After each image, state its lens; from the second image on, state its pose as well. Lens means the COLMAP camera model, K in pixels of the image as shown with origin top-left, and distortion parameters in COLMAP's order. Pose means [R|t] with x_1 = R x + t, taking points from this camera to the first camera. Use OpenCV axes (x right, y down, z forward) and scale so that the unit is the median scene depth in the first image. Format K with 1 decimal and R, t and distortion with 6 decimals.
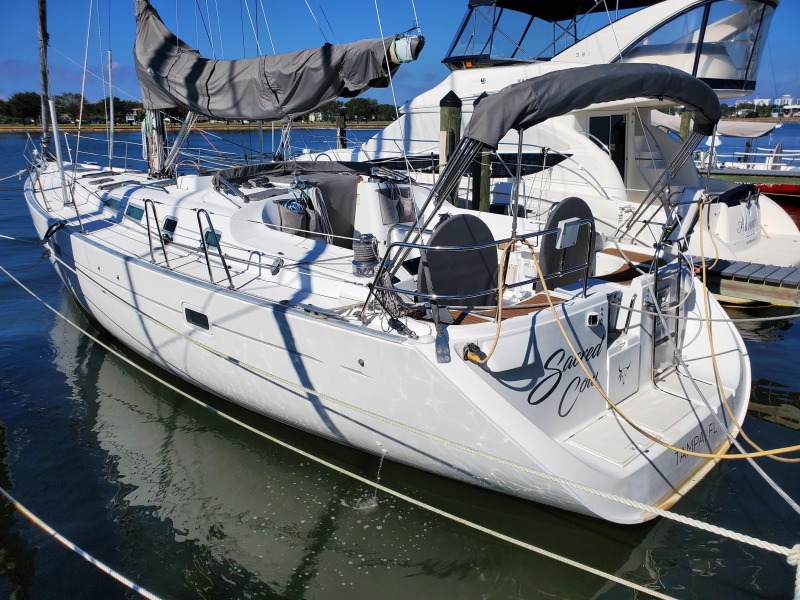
lens RADIAL K [[627.9, 0, 399.3], [0, 627.9, 298.3], [0, 0, 1]] dist [0.000897, 0.012793]
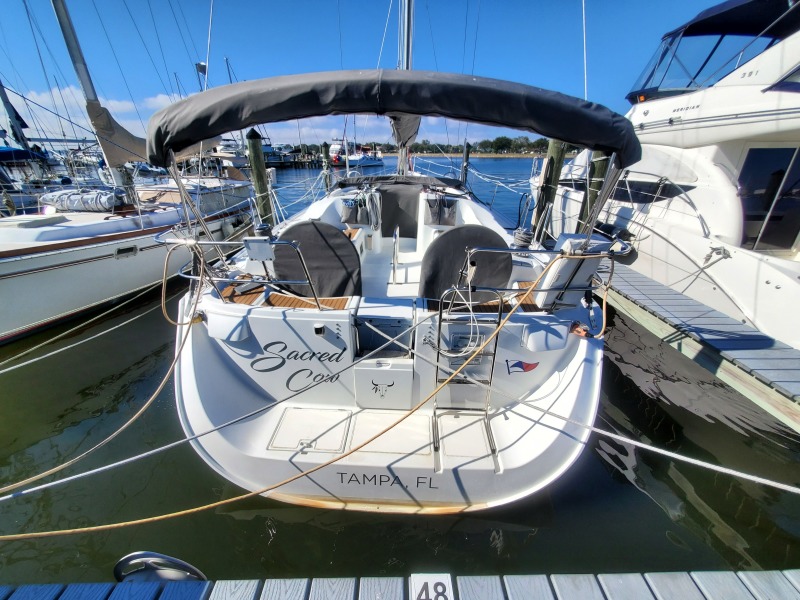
lens RADIAL K [[318.1, 0, 397.4], [0, 318.1, 298.4], [0, 0, 1]] dist [0.000153, -0.001041]
pose [[0.684158, 0.311452, -0.659489, 0.344568], [-0.205382, 0.949914, 0.235543, -0.083428], [0.699819, -0.025701, 0.713858, 0.309211]]
